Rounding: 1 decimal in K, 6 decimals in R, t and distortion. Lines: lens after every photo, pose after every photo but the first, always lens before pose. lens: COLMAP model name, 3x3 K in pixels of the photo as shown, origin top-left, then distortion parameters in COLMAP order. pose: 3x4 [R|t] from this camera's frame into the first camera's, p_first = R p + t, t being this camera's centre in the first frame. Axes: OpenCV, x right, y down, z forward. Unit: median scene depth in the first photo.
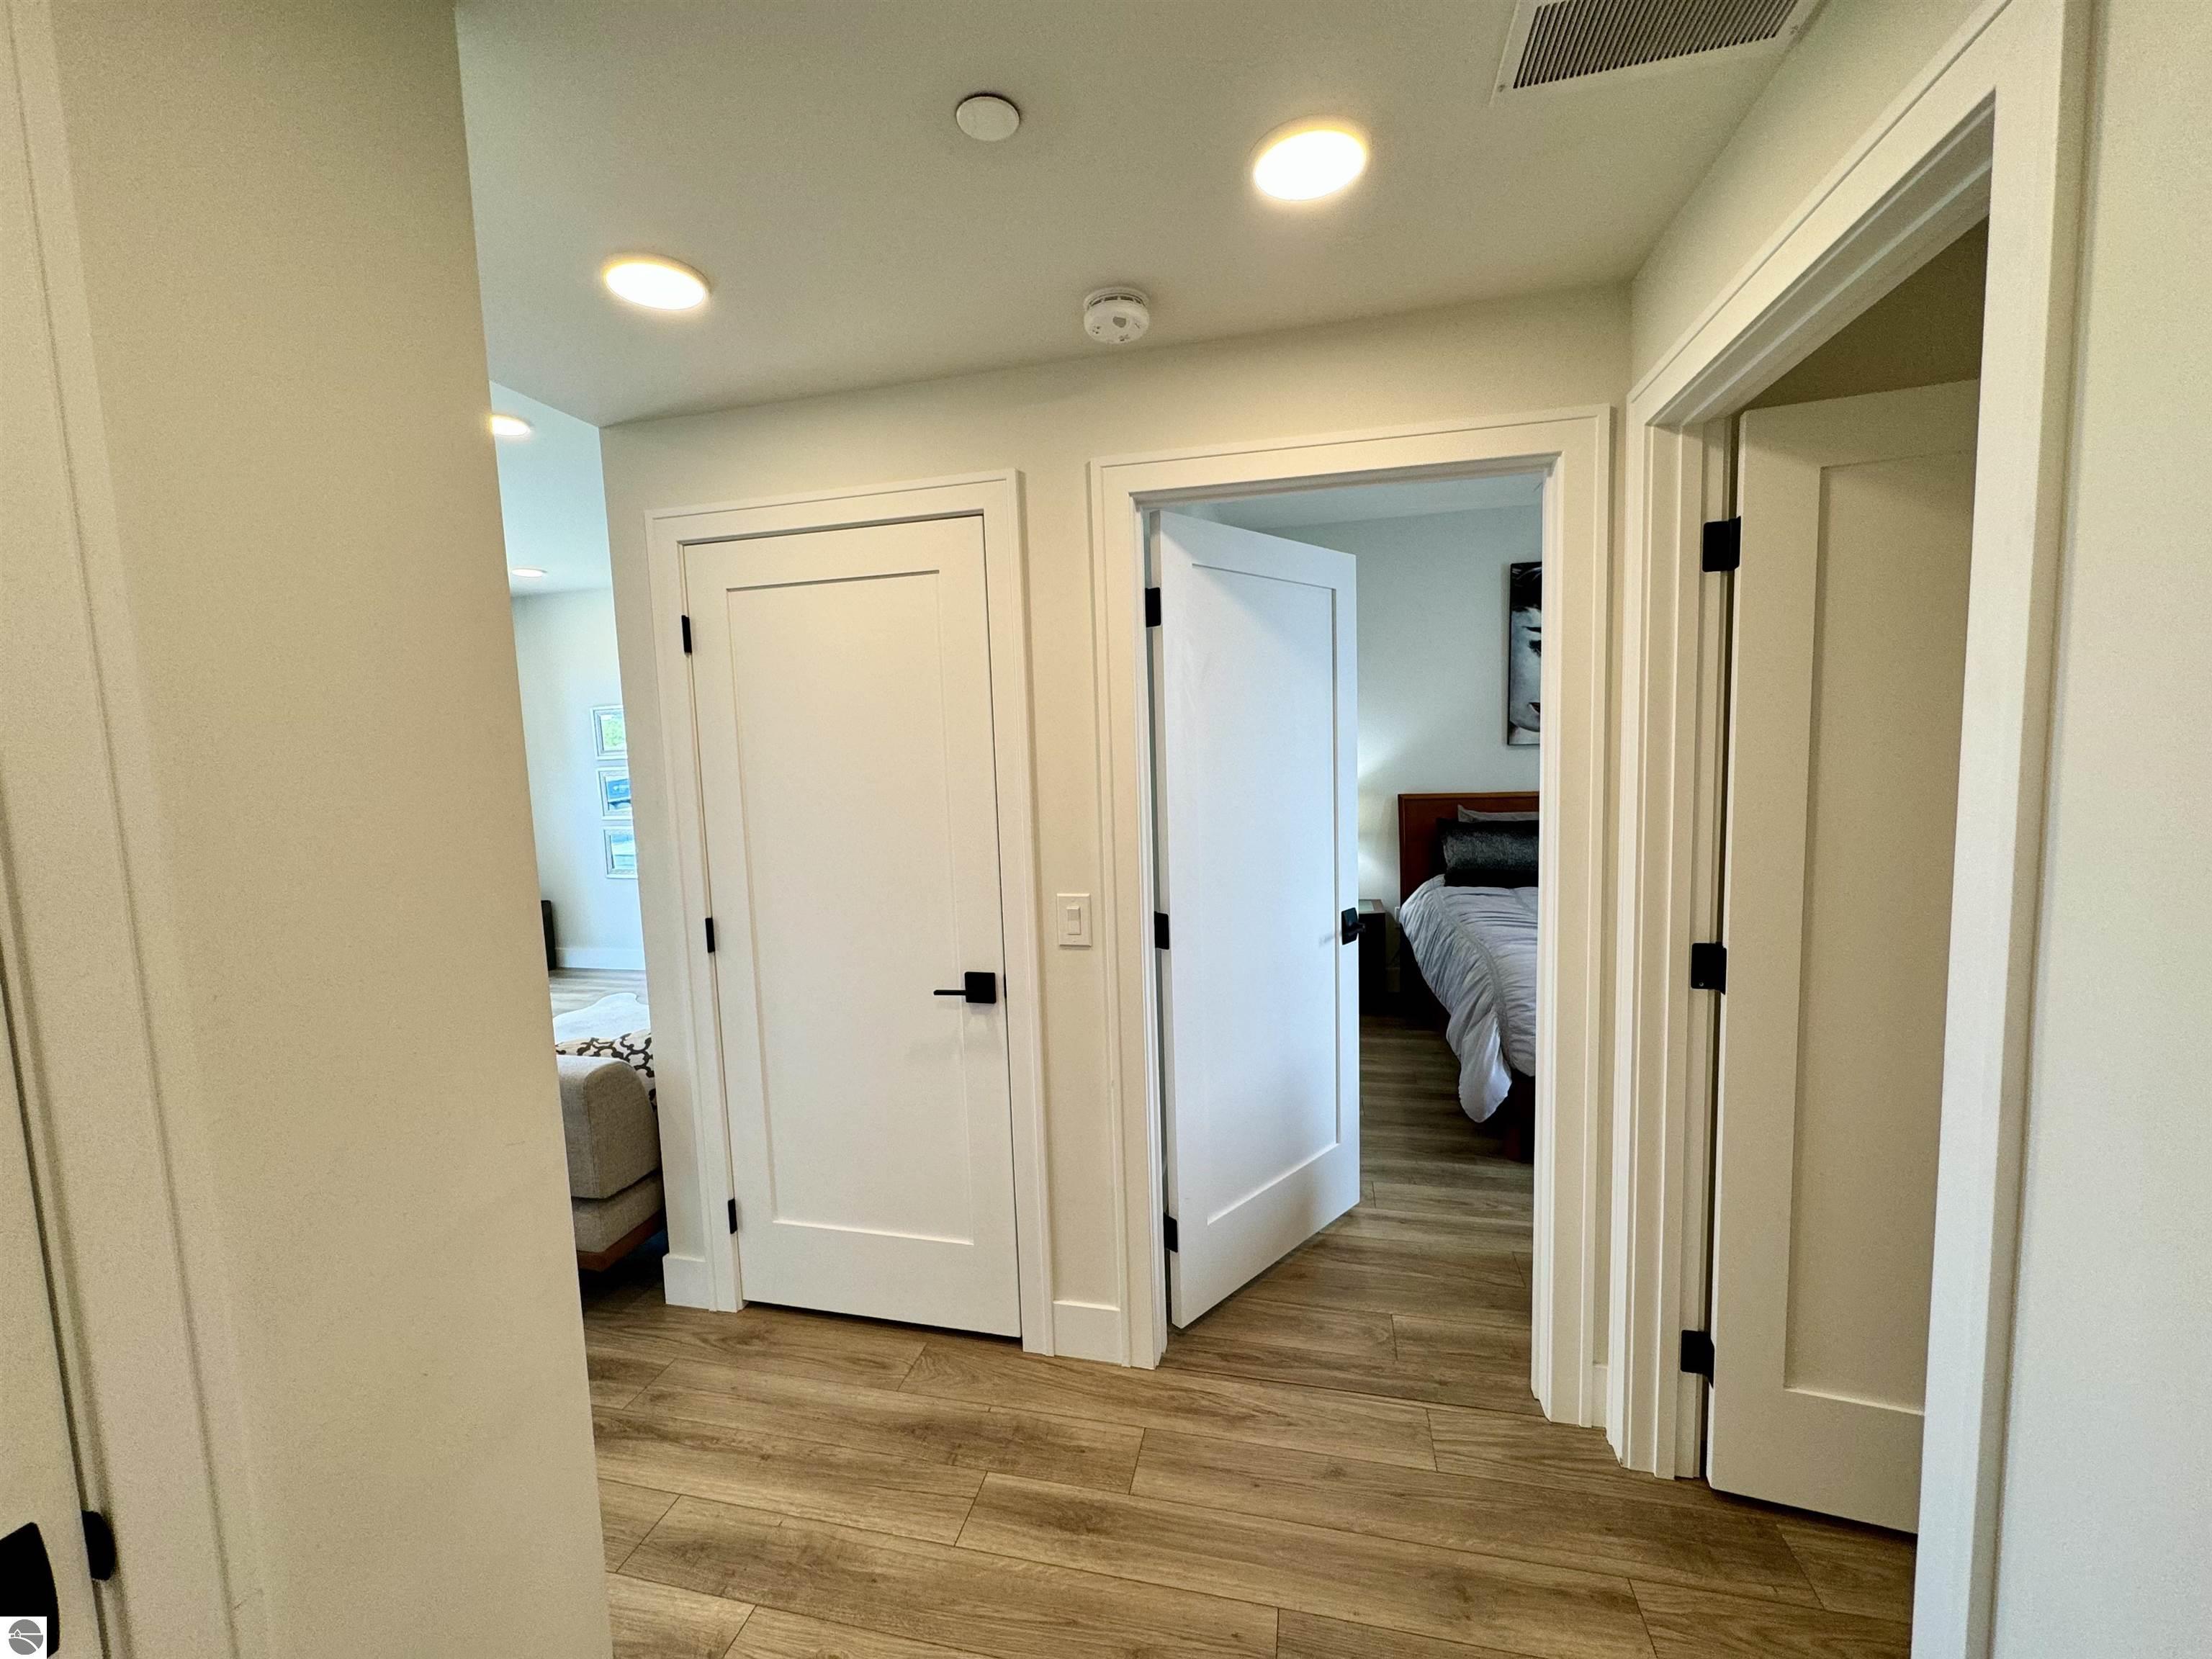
lens RADIAL K [[885.9, 0, 1107.1], [0, 885.9, 823.7], [0, 0, 1]] dist [-0.002422, 0.000391]
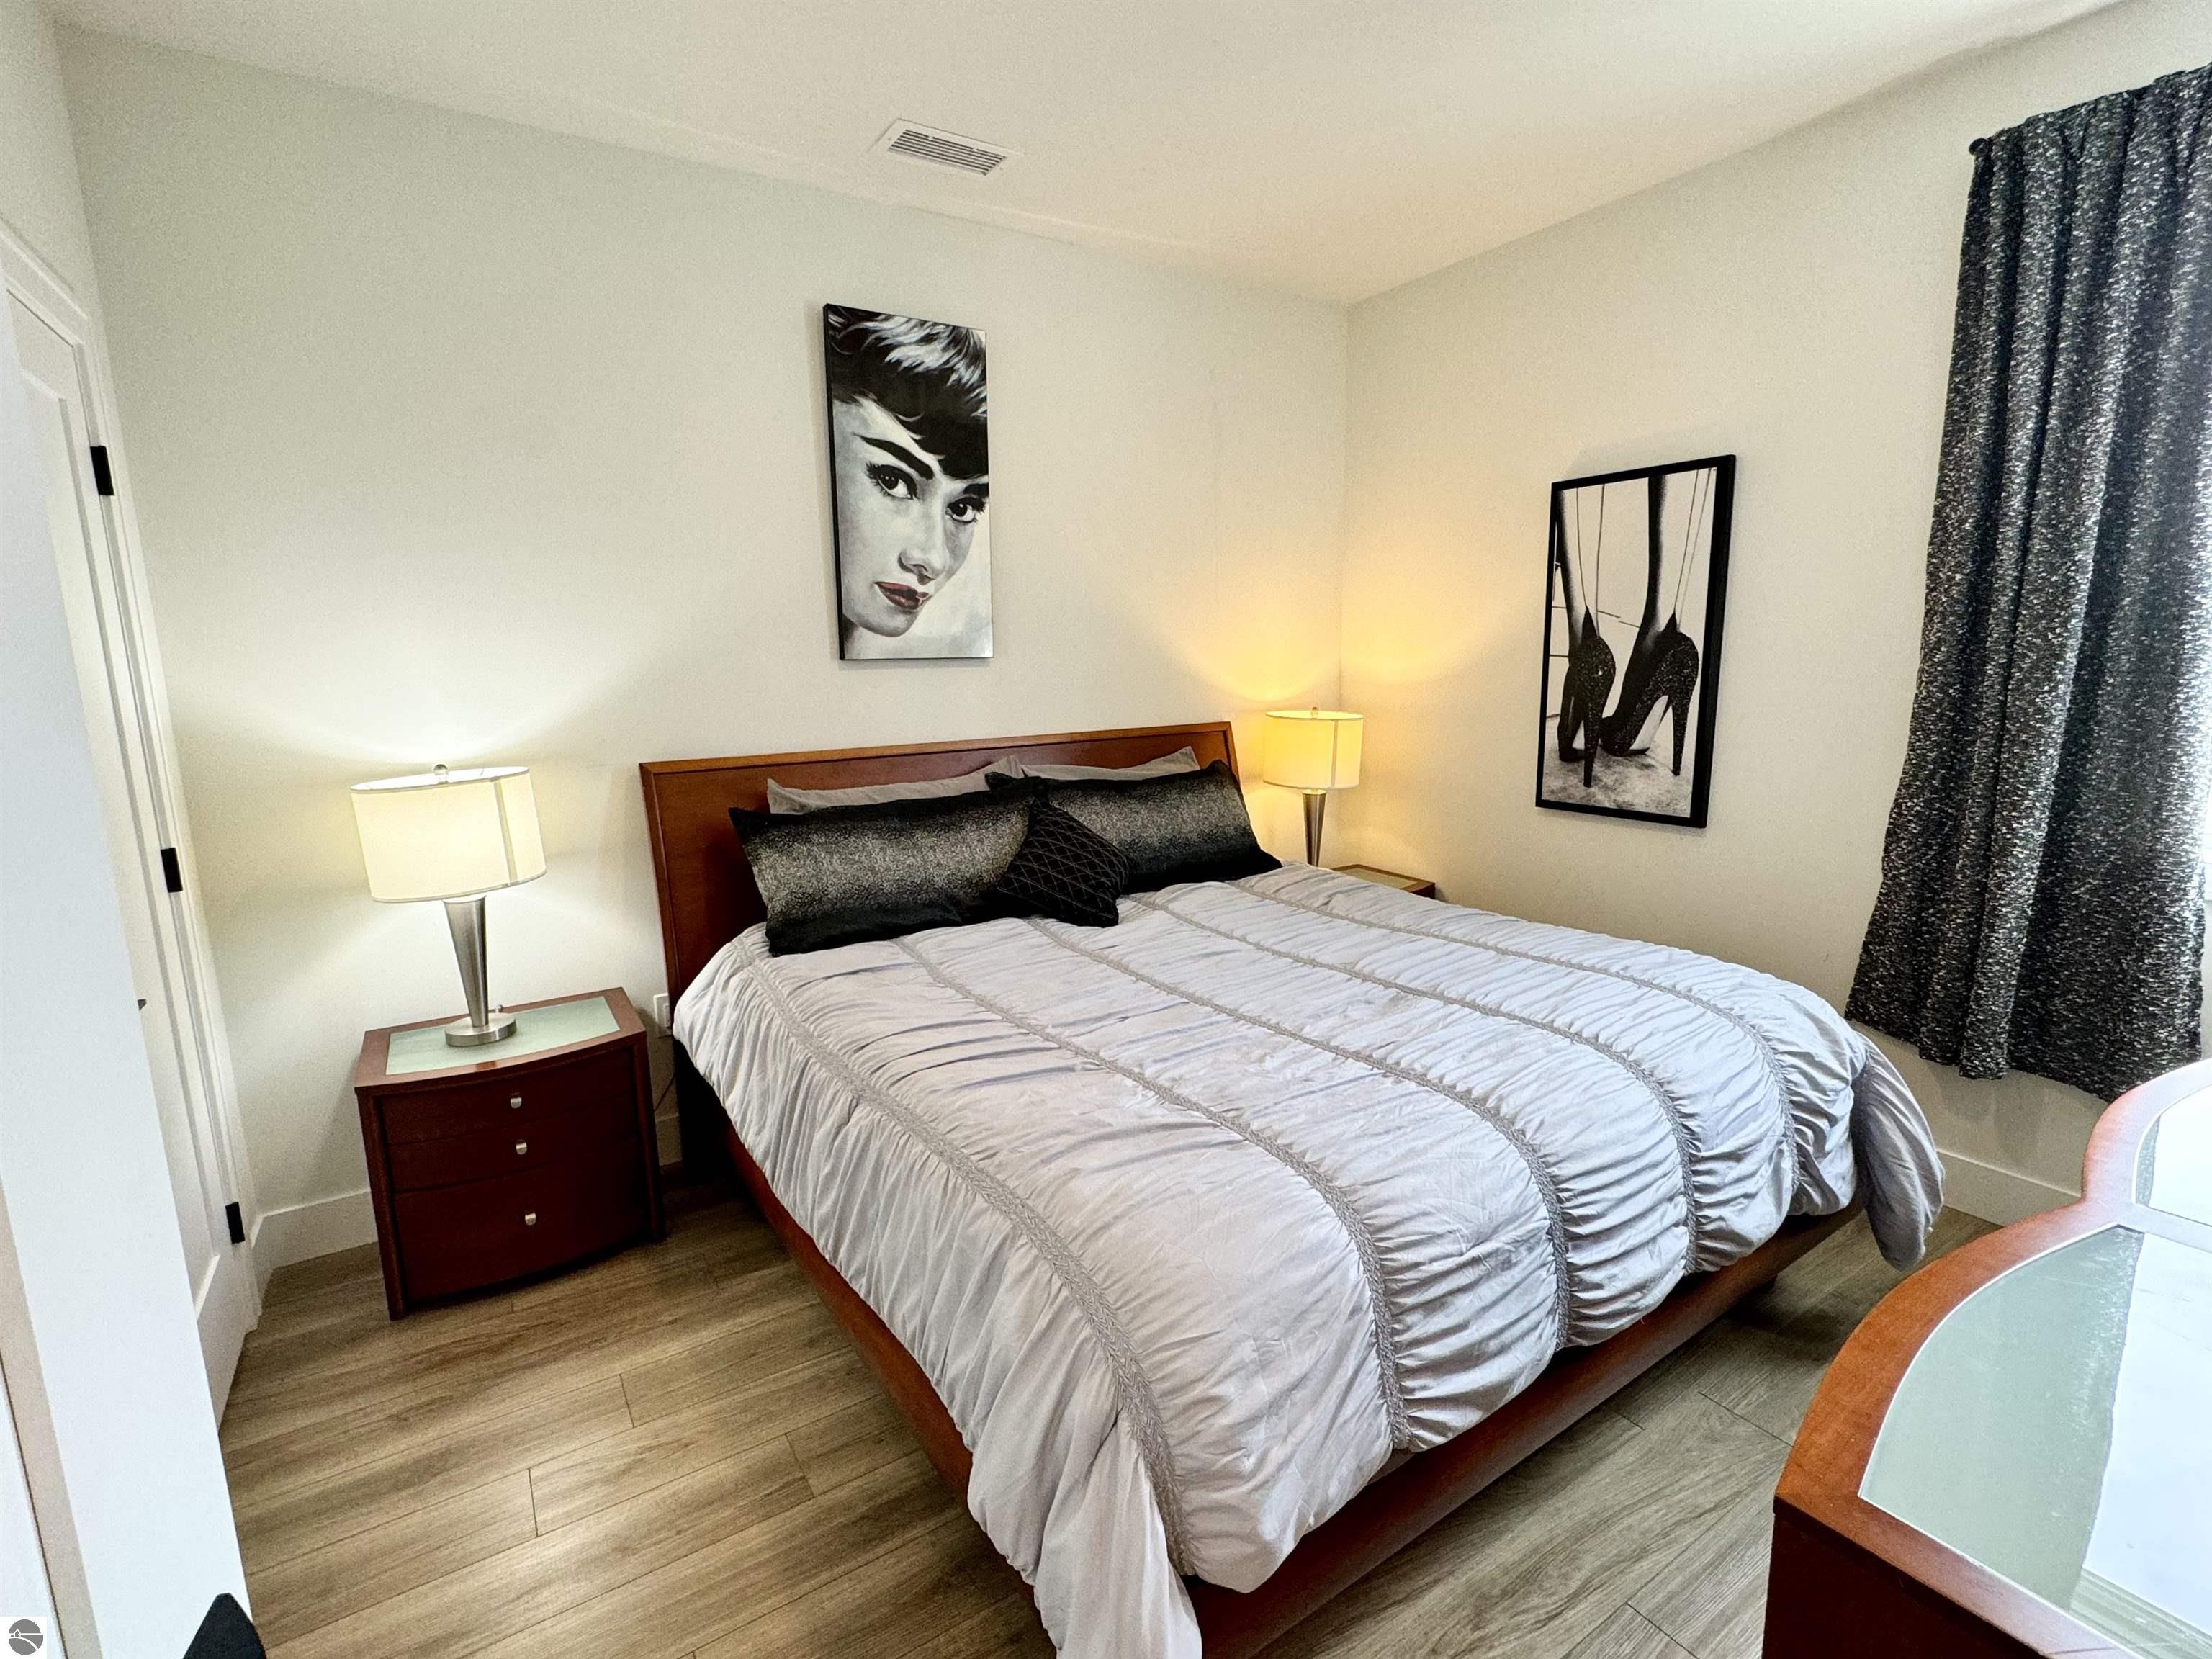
lens RADIAL K [[1040.7, 0, 1107.2], [0, 1040.7, 830.9], [0, 0, 1]] dist [0.001280, 0.000088]
pose [[0.691027, -0.105542, 0.715083, 0.108337], [0.057631, 0.994178, 0.091042, -0.036120], [-0.720528, -0.021702, 0.693086, 0.468882]]
